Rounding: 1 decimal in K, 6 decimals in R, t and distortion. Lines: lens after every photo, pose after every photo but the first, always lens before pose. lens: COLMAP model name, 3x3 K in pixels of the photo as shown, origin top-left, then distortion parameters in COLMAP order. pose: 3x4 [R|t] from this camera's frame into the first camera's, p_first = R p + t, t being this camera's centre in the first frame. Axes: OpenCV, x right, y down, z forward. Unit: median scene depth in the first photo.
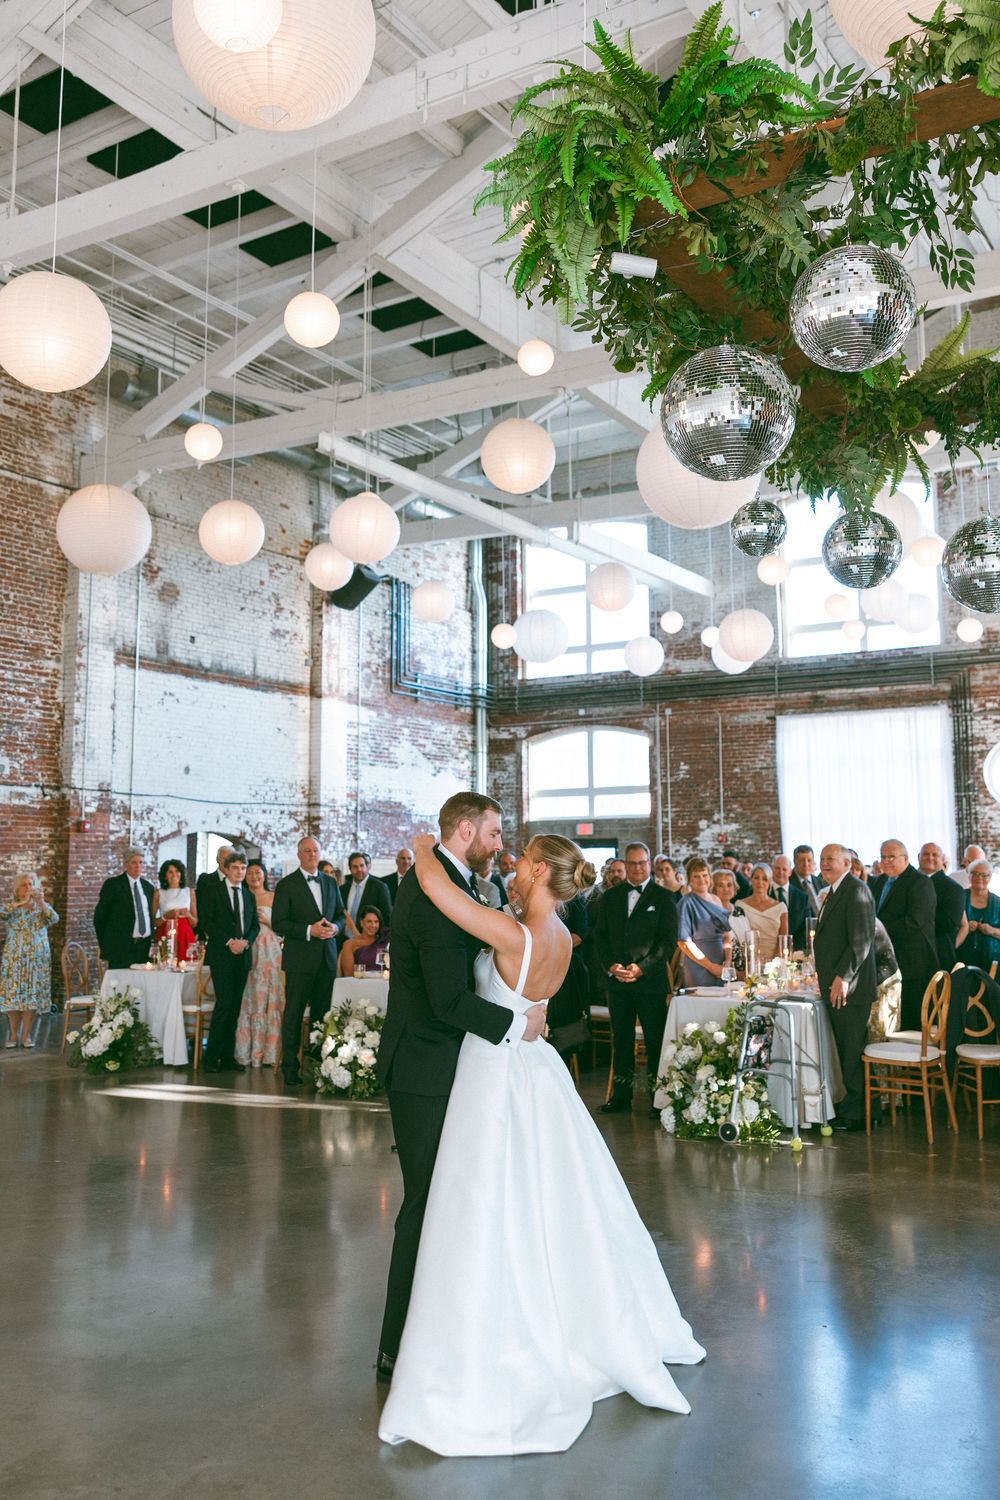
lens RADIAL K [[1401.3, 0, 503.3], [0, 1401.3, 678.3], [0, 0, 1]] dist [0.012003, 0.004698]
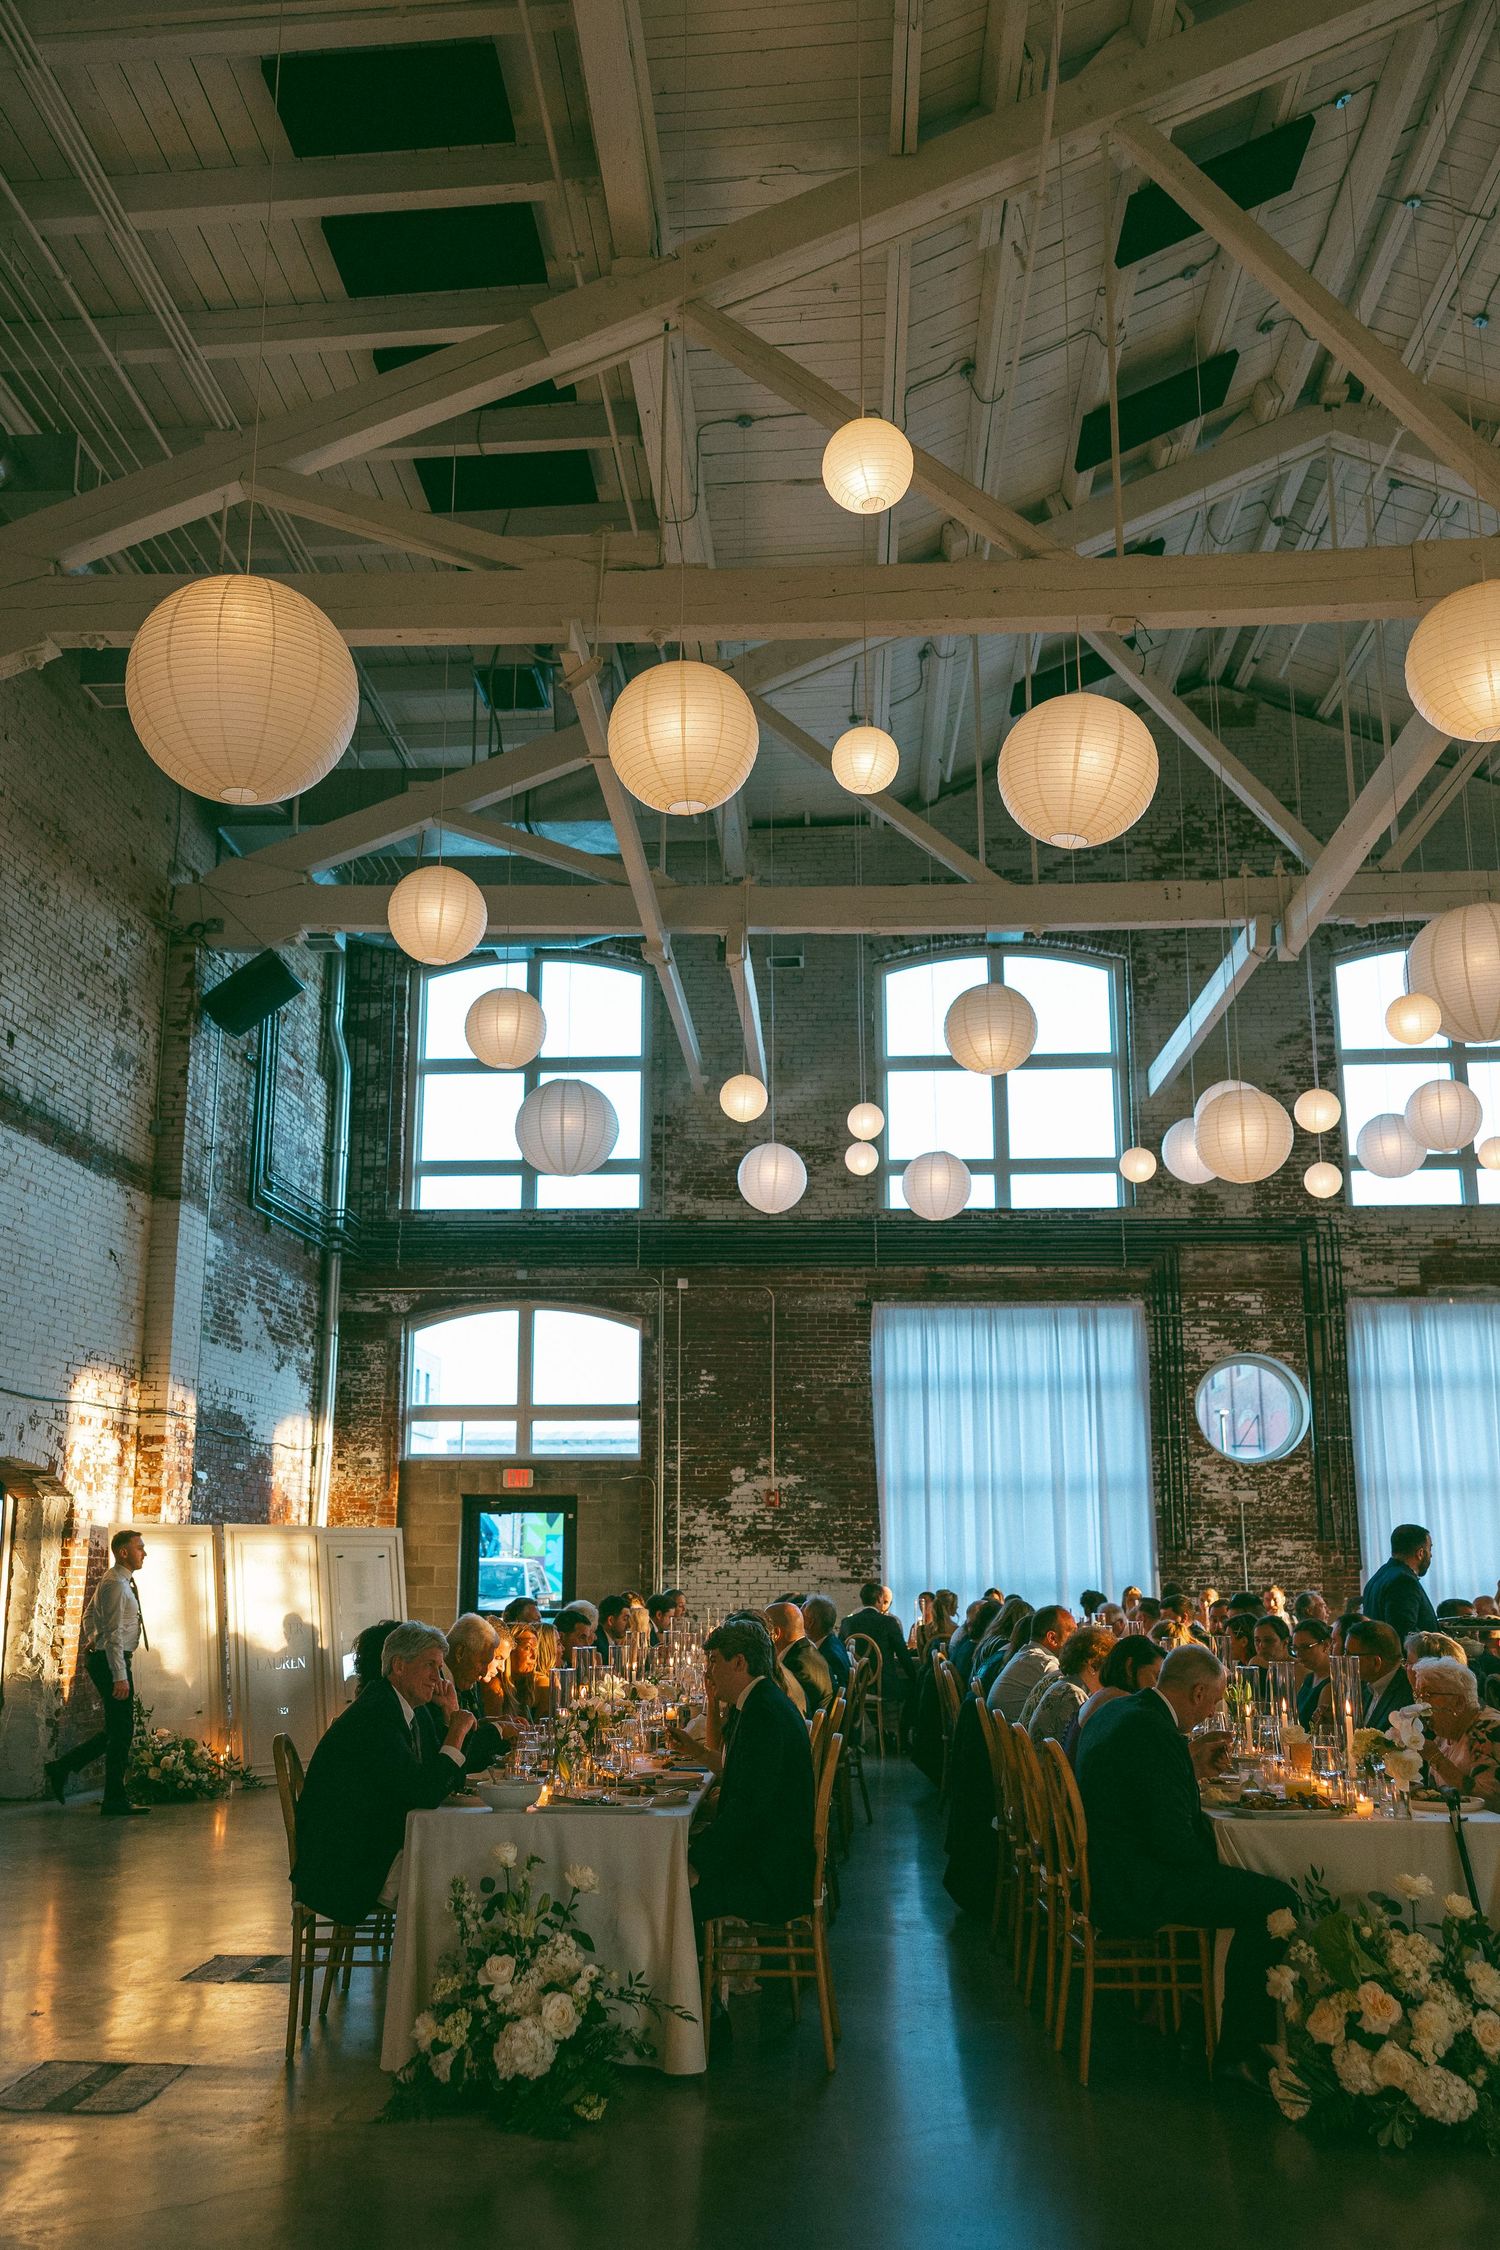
lens RADIAL K [[1886.4, 0, 702.5], [0, 1886.4, 1164.3], [0, 0, 1]] dist [0.005662, -0.005231]
pose [[0.883332, 0.103268, 0.457231, -0.254143], [-0.072002, 0.993747, -0.085341, 0.042437], [-0.463185, 0.042463, 0.885244, 0.289469]]
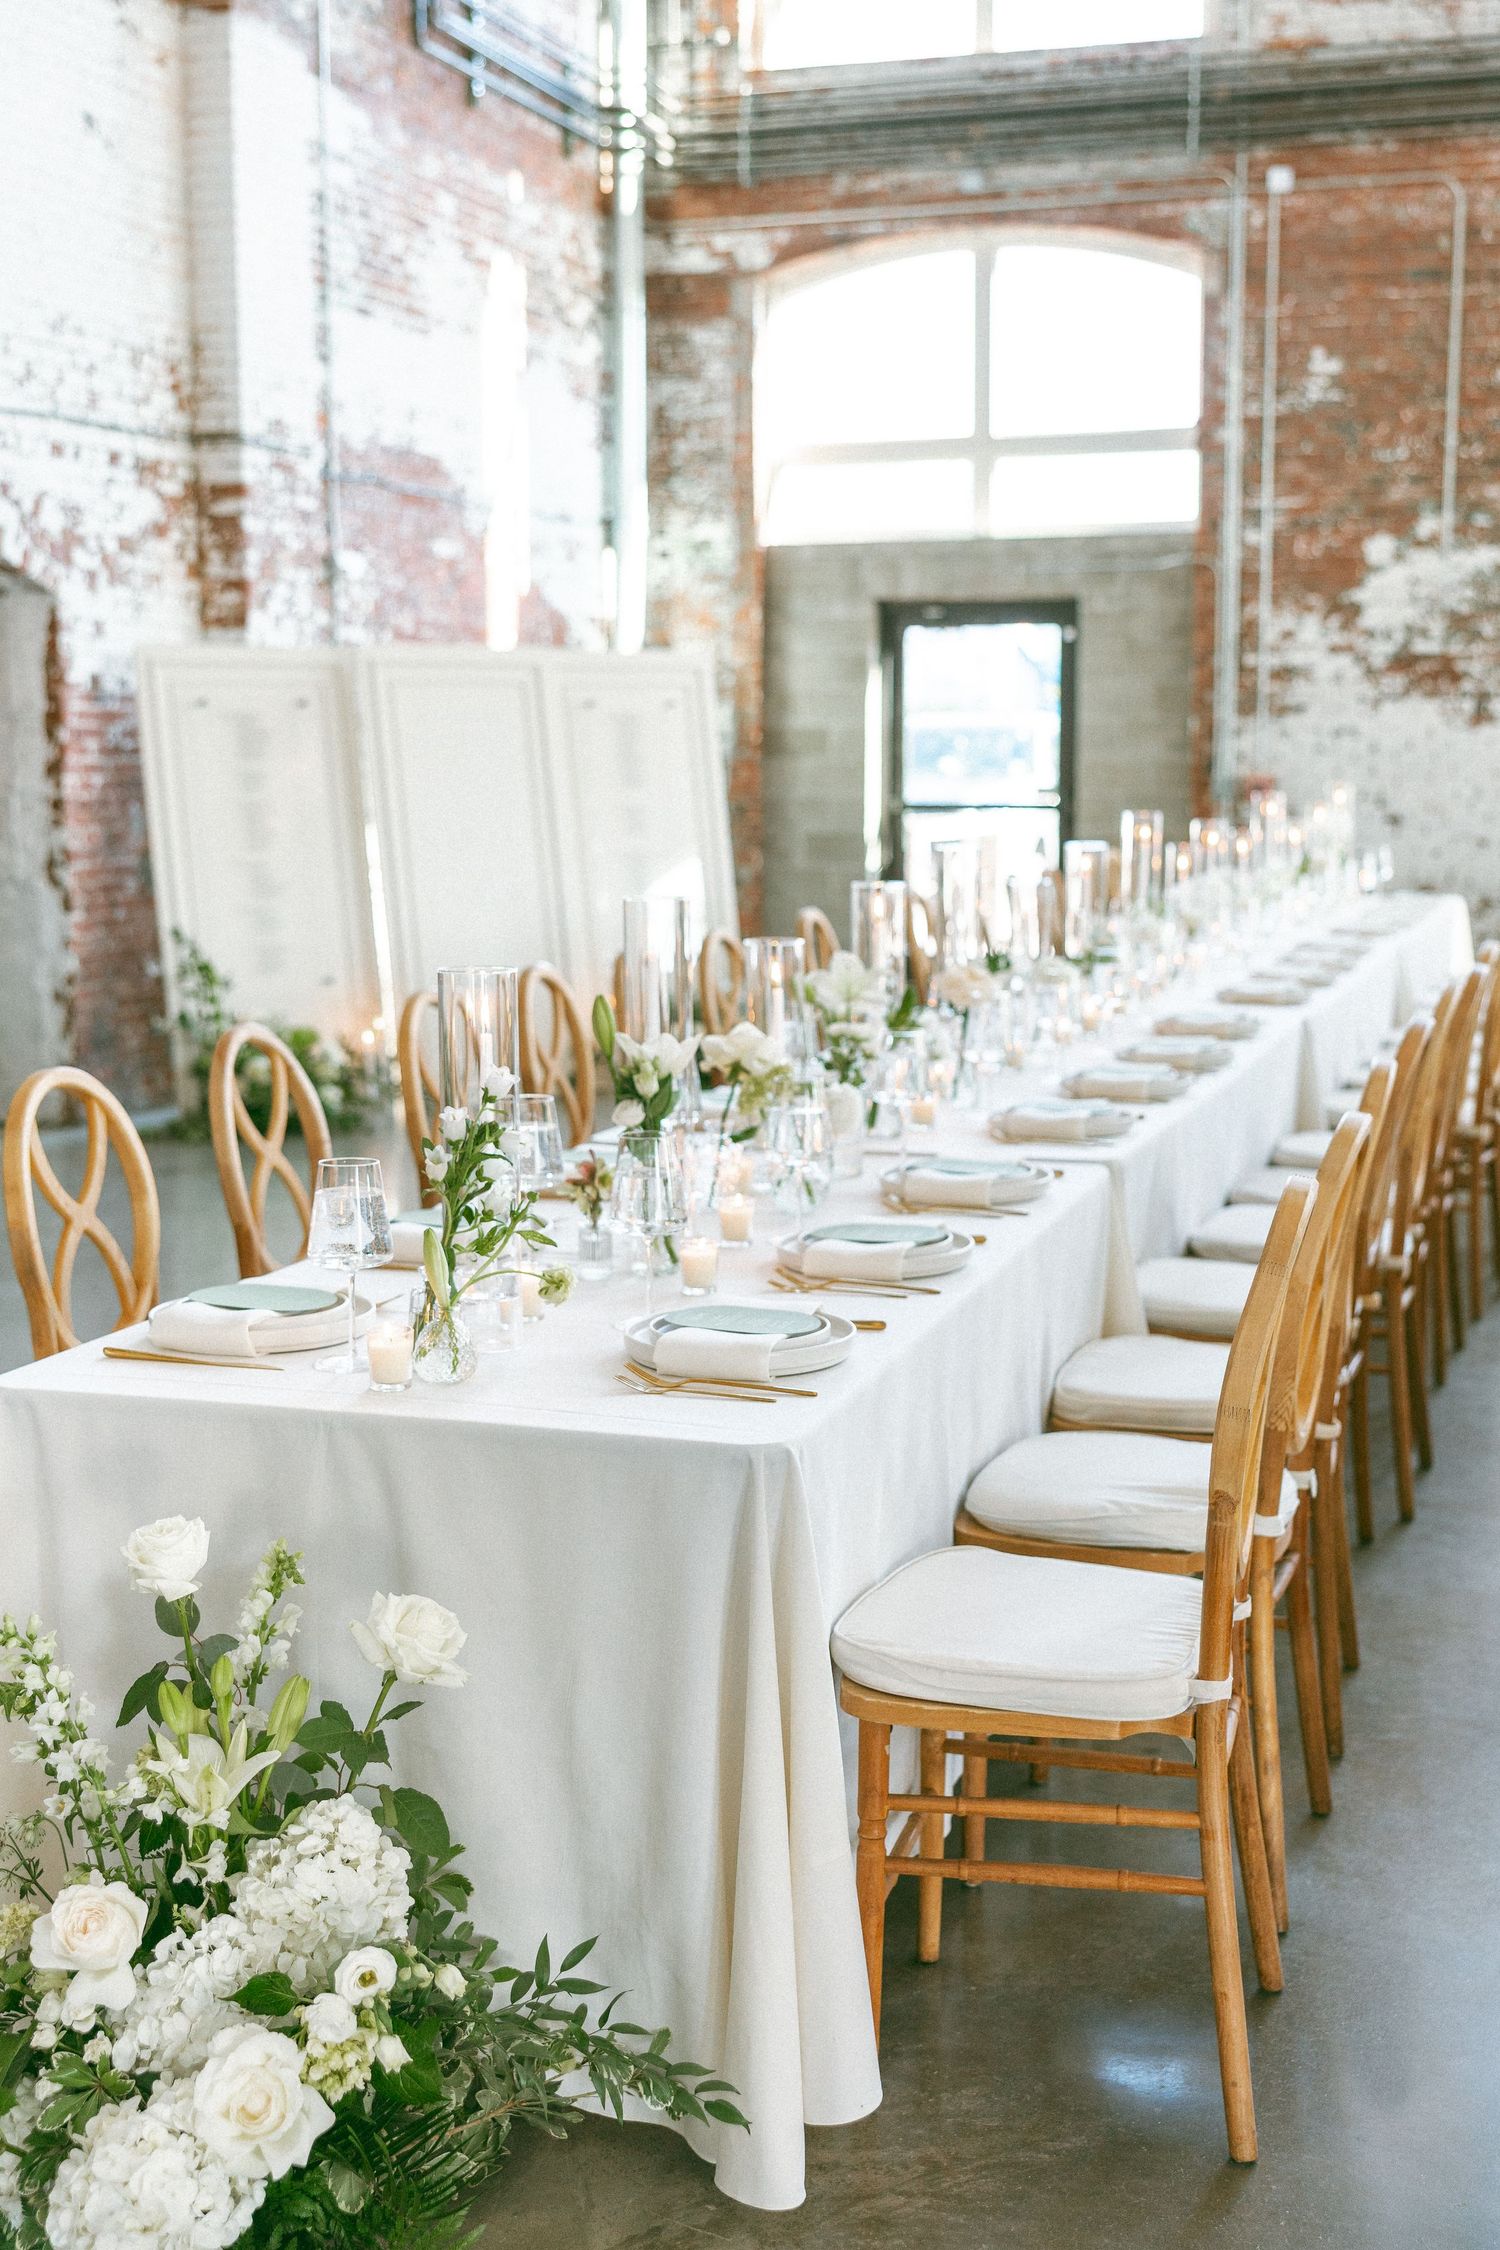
lens RADIAL K [[2699.7, 0, 717.3], [0, 2699.7, 1121.0], [0, 0, 1]] dist [0.018087, -0.025827]
pose [[0.972003, -0.034865, 0.232367, -0.152439], [-0.030842, 0.961442, 0.273272, 0.065817], [-0.232935, -0.272788, 0.933450, 0.426725]]
